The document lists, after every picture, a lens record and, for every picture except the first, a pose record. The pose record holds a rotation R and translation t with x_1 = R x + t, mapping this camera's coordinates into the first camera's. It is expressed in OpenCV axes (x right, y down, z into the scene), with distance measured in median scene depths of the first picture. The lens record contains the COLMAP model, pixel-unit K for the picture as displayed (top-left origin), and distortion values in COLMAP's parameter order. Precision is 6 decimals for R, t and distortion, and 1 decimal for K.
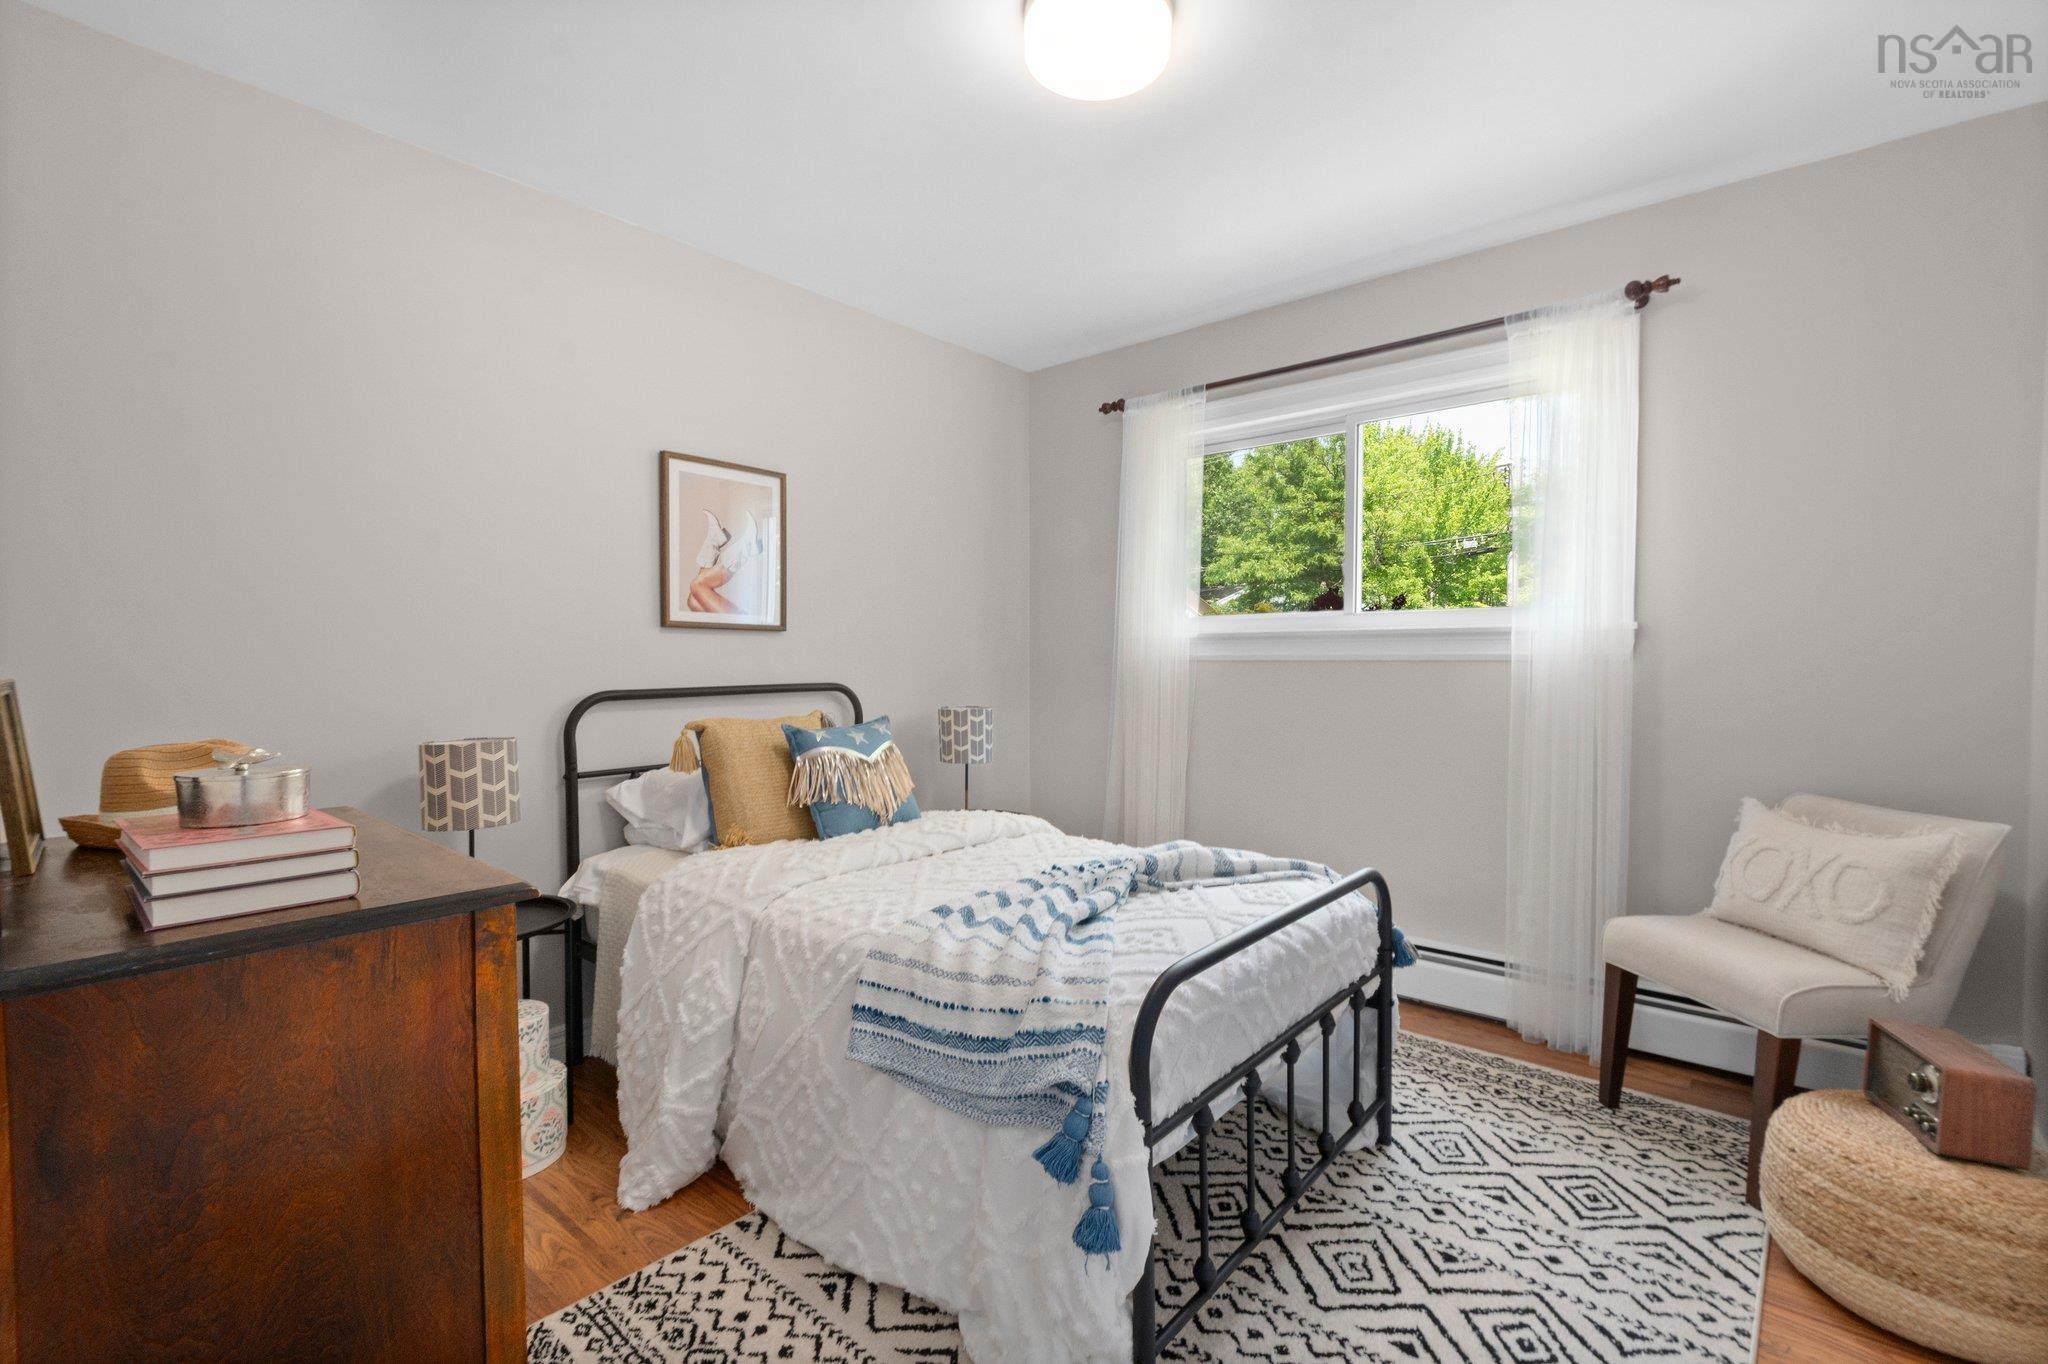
lens RADIAL K [[929.0, 0, 1022.4], [0, 929.0, 679.6], [0, 0, 1]] dist [0.002379, -0.003938]
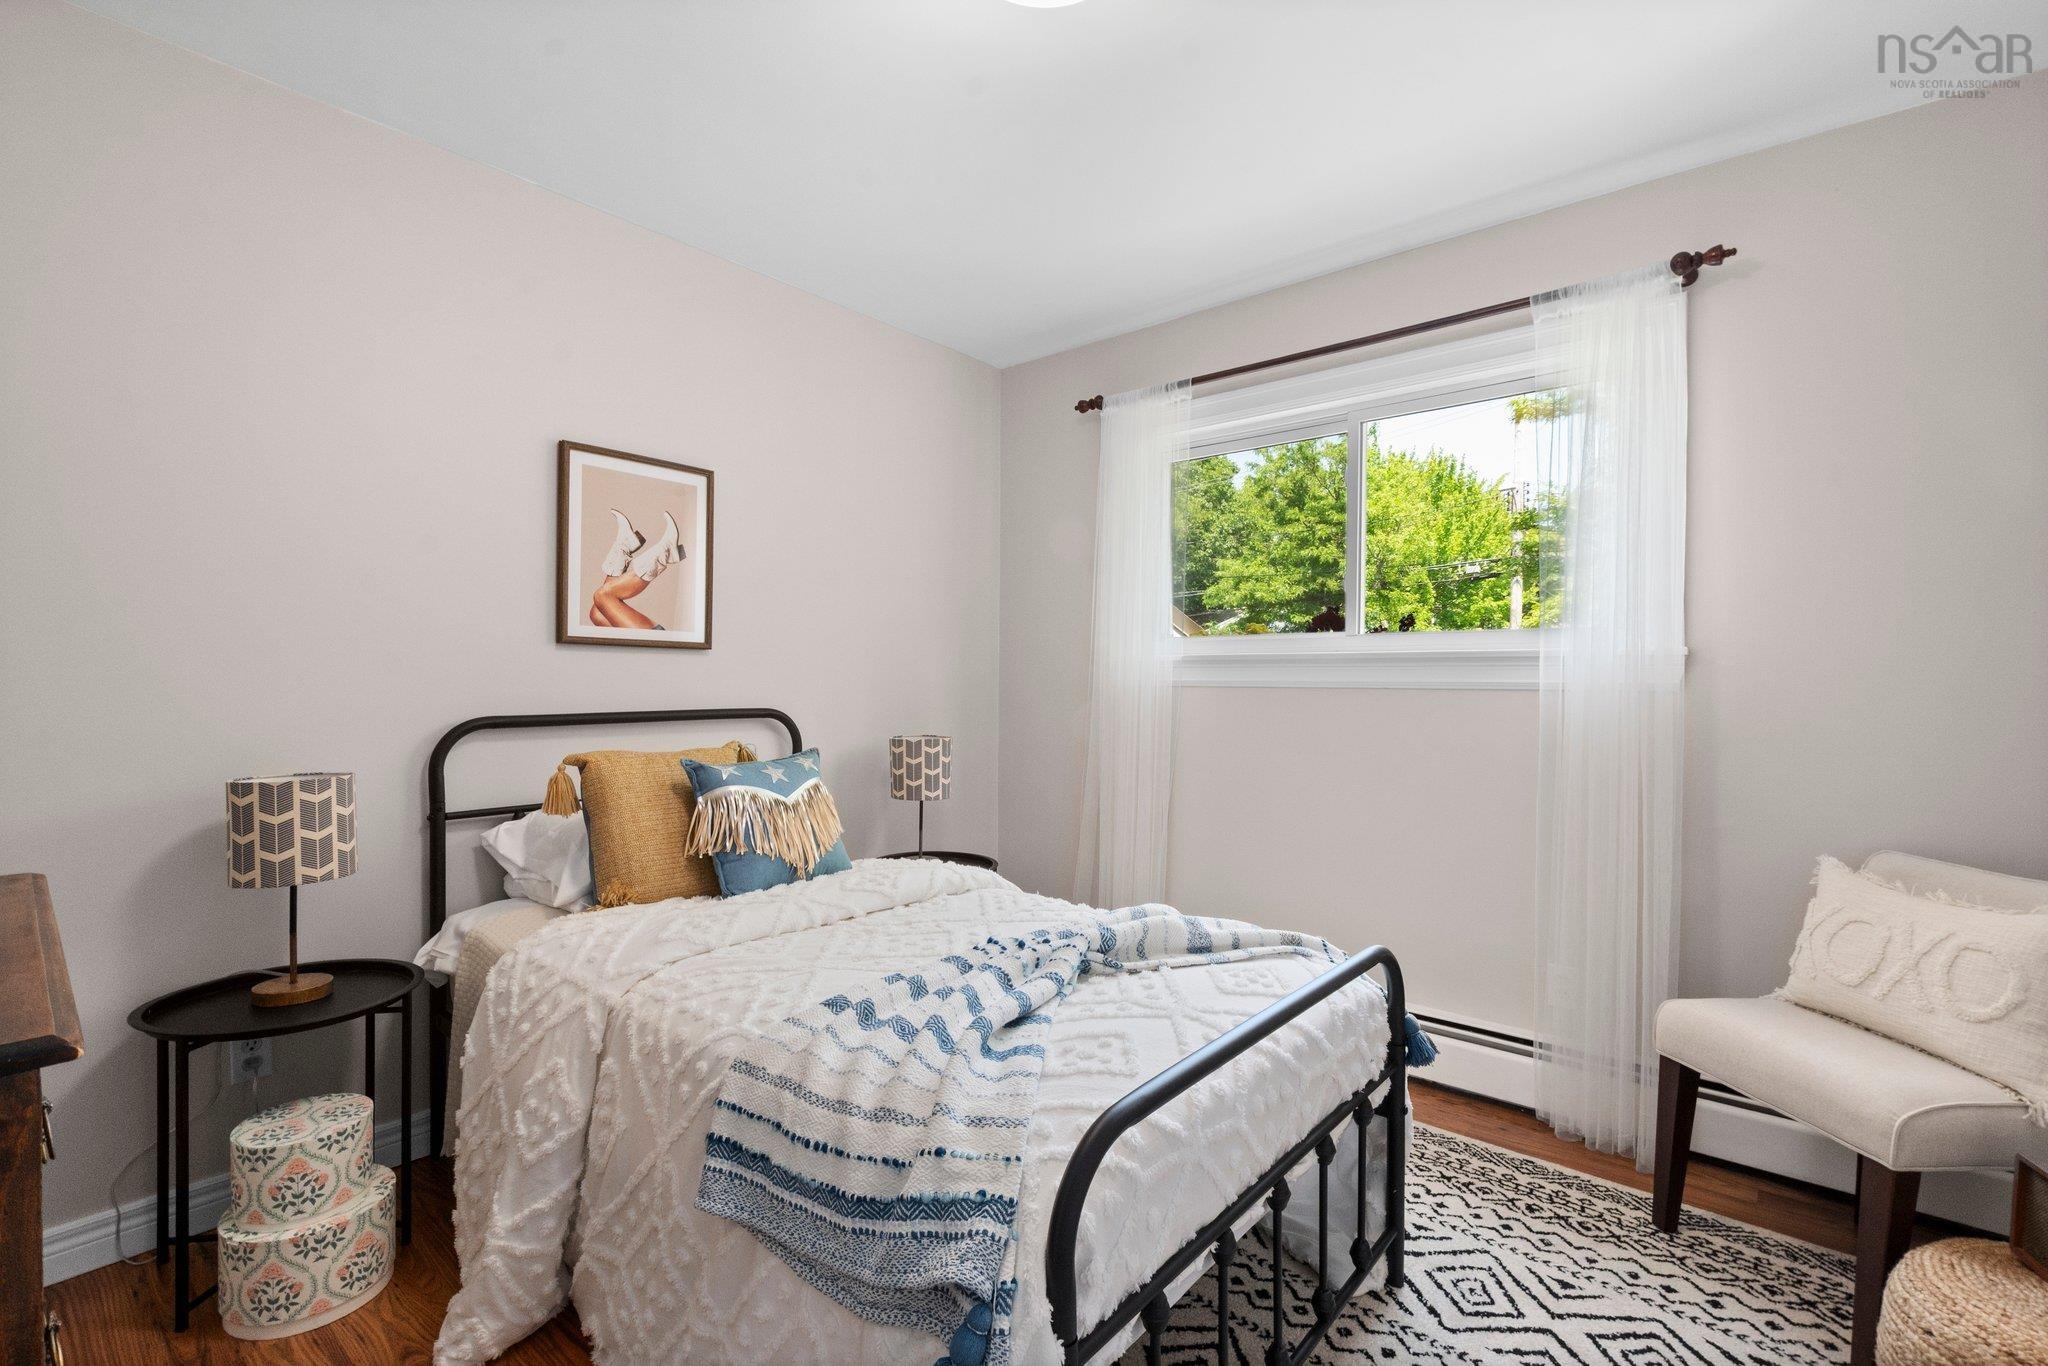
lens RADIAL K [[929.0, 0, 1023.3], [0, 929.0, 682.4], [0, 0, 1]] dist [0.002379, -0.003938]
pose [[0.999964, 0.008433, -0.000534, 0.058669], [-0.008443, 0.999750, -0.020691, -0.007312], [0.000359, 0.020694, 0.999786, 0.171916]]
